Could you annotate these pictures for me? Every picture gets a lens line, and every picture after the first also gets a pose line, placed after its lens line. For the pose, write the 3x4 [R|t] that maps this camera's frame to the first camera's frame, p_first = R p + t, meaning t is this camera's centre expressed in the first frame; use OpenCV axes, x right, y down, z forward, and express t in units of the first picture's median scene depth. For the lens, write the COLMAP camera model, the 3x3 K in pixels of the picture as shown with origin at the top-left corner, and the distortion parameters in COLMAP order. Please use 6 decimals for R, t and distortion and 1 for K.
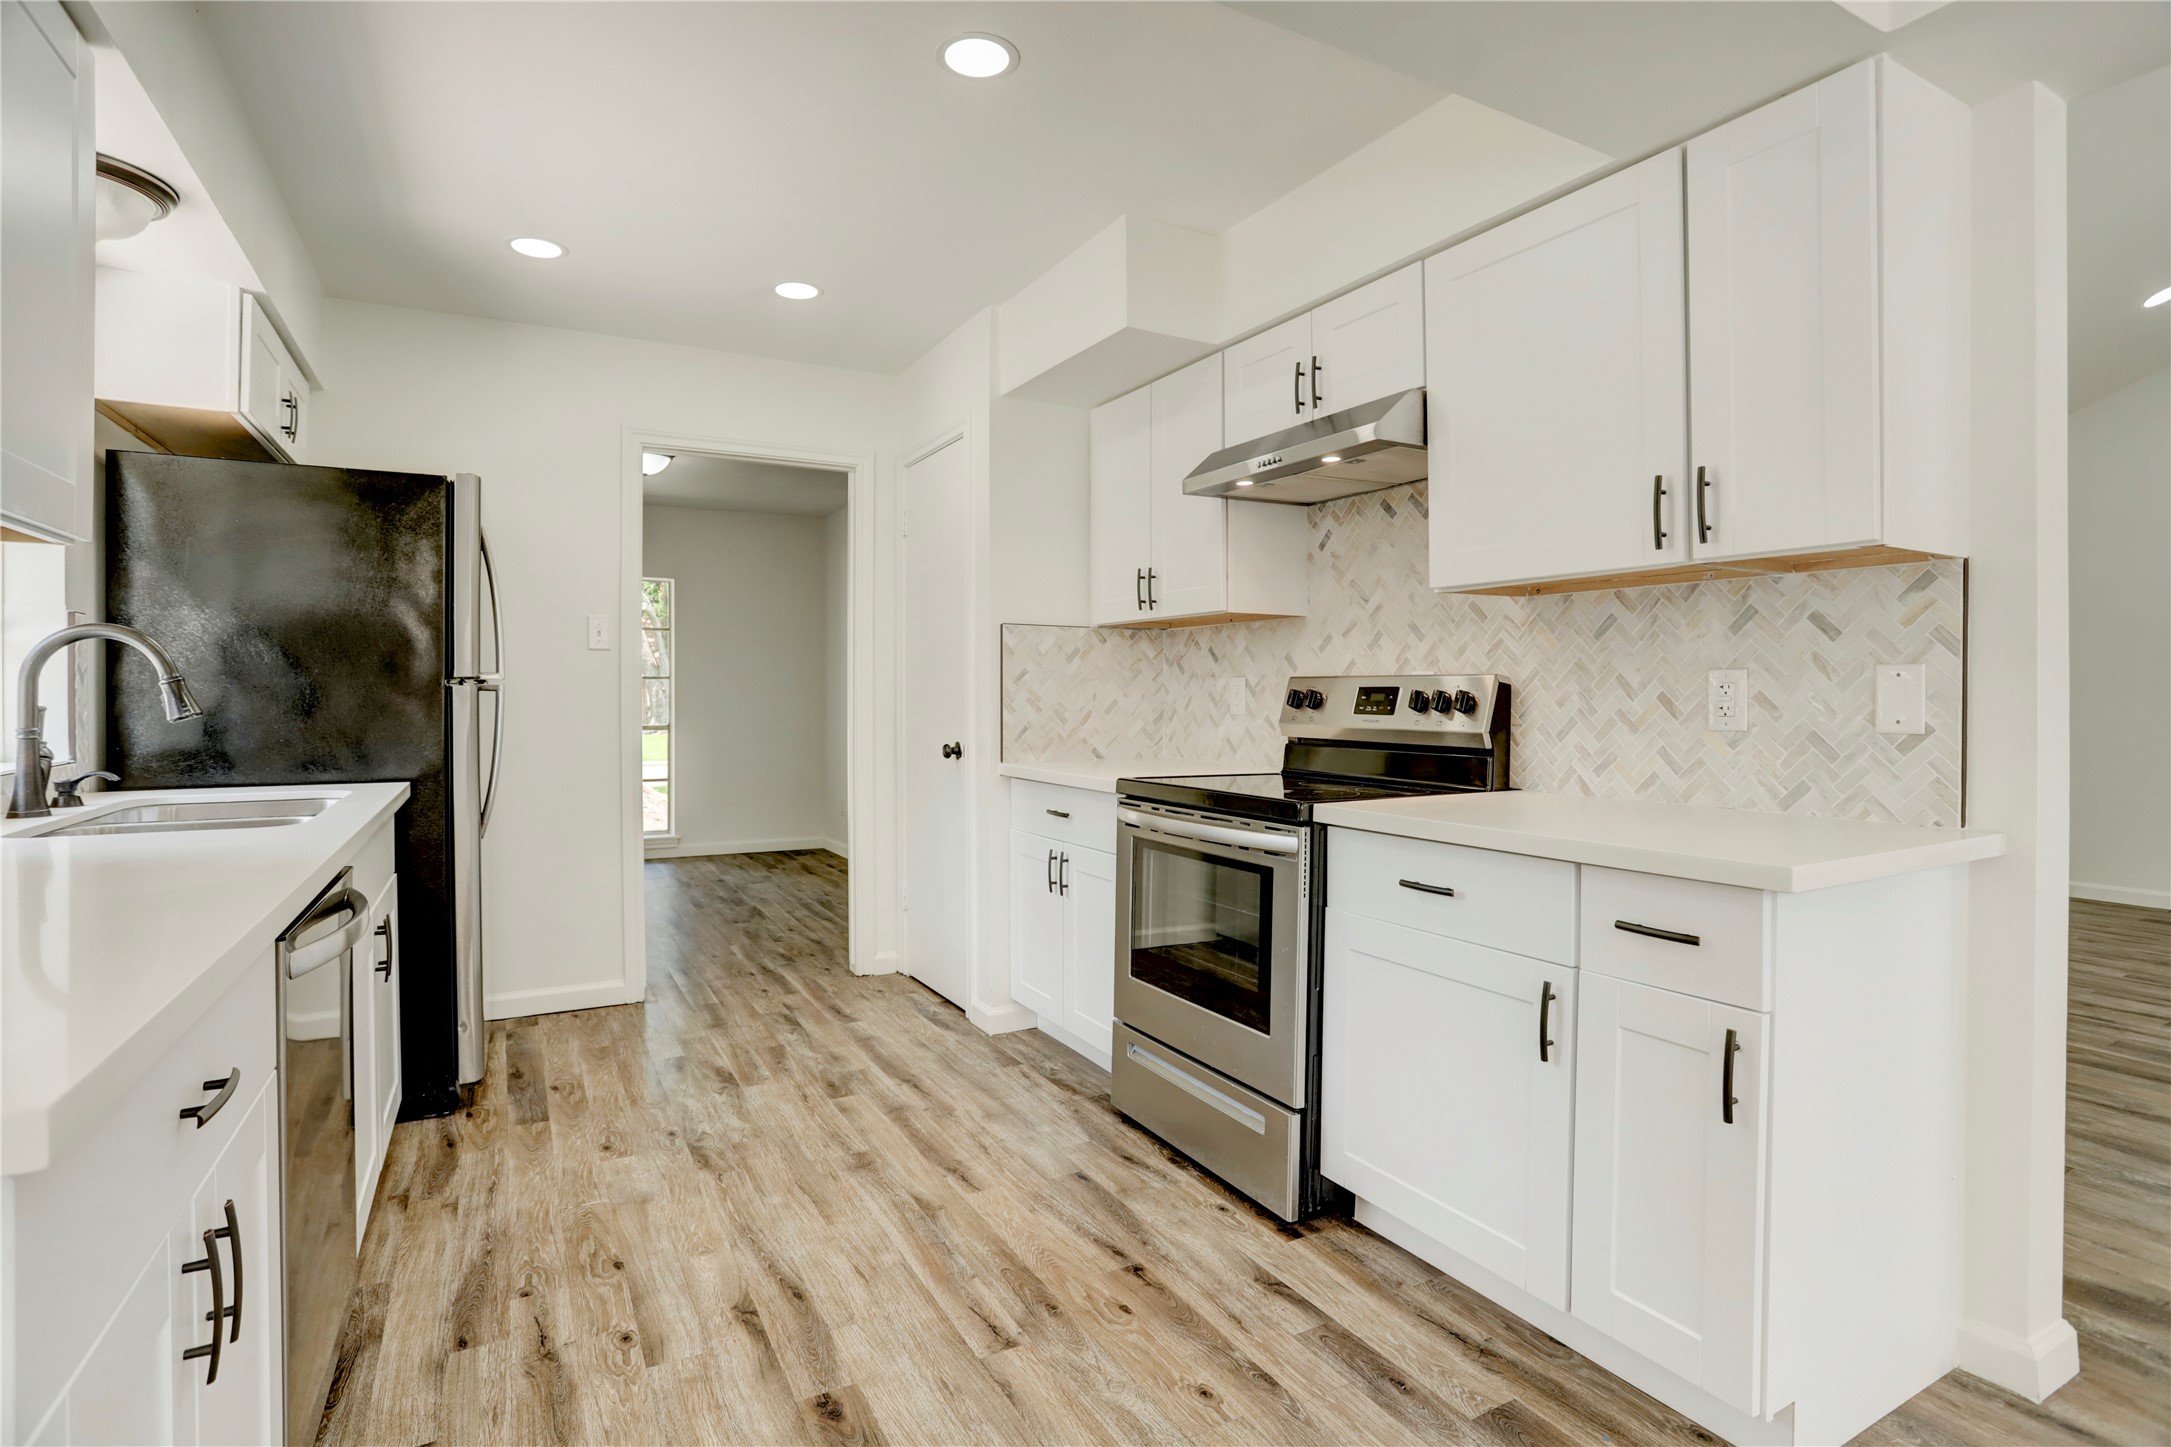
lens RADIAL K [[1061.6, 0, 1082.9], [0, 1061.6, 708.7], [0, 0, 1]] dist [-0.087482, 0.046578]
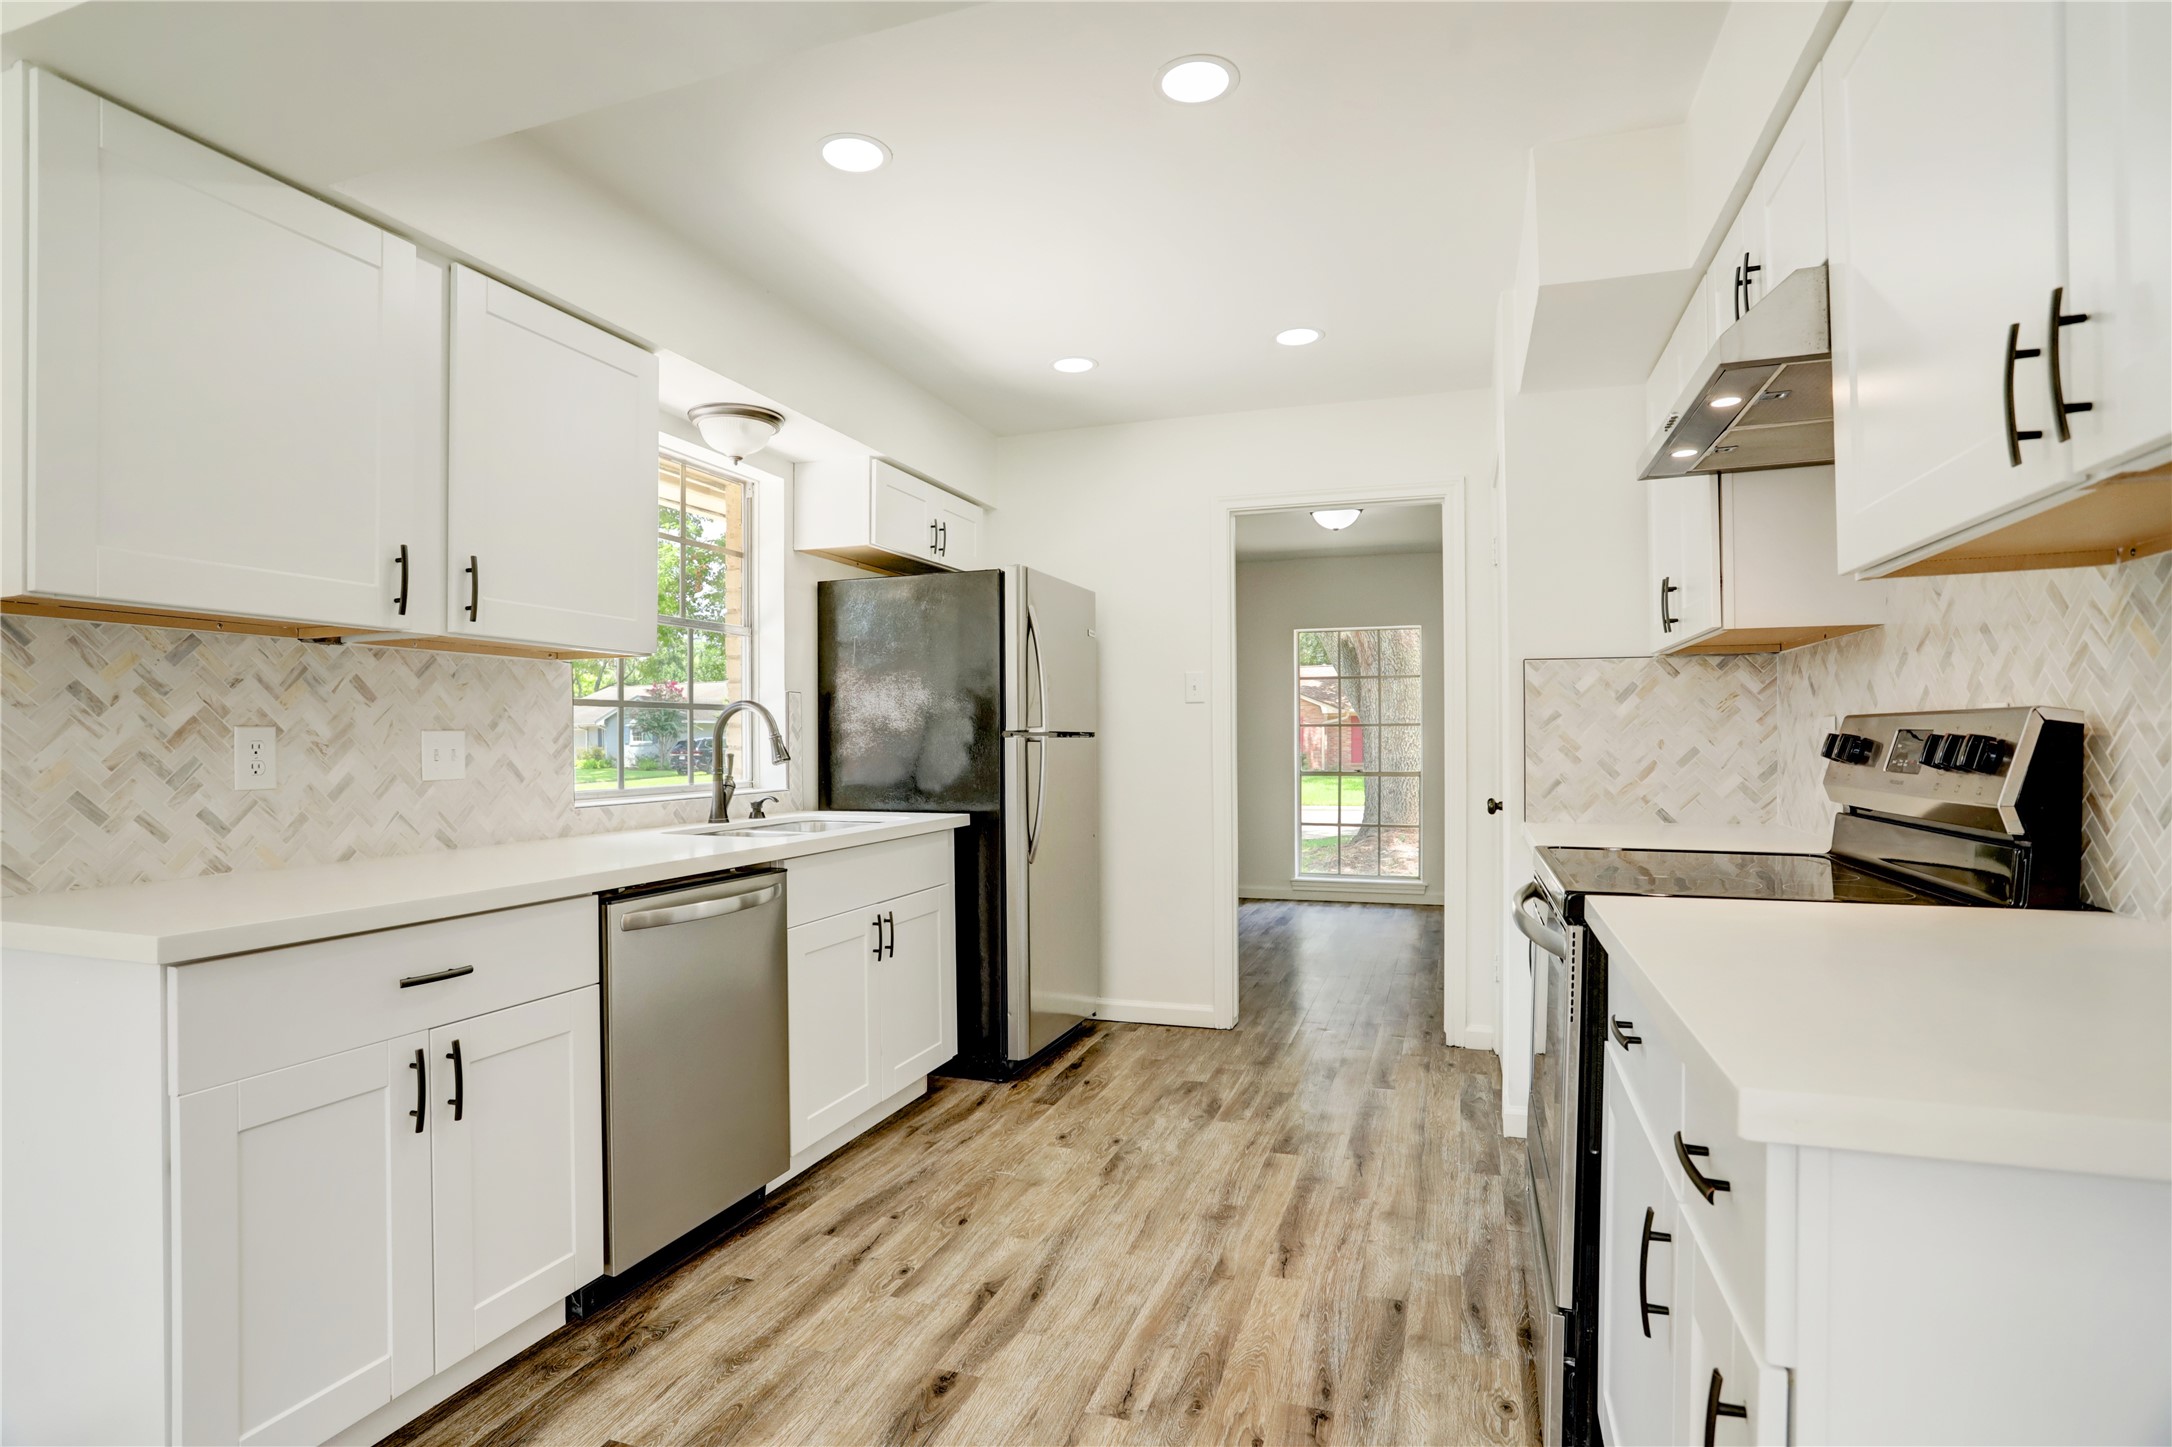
lens RADIAL K [[1084.7, 0, 1077.9], [0, 1084.7, 737.1], [0, 0, 1]] dist [-0.069636, 0.034187]
pose [[0.665634, -0.008007, -0.746235, 0.465678], [-0.003793, 0.999893, -0.014113, -0.005195], [0.746268, 0.012224, 0.665533, 0.213939]]
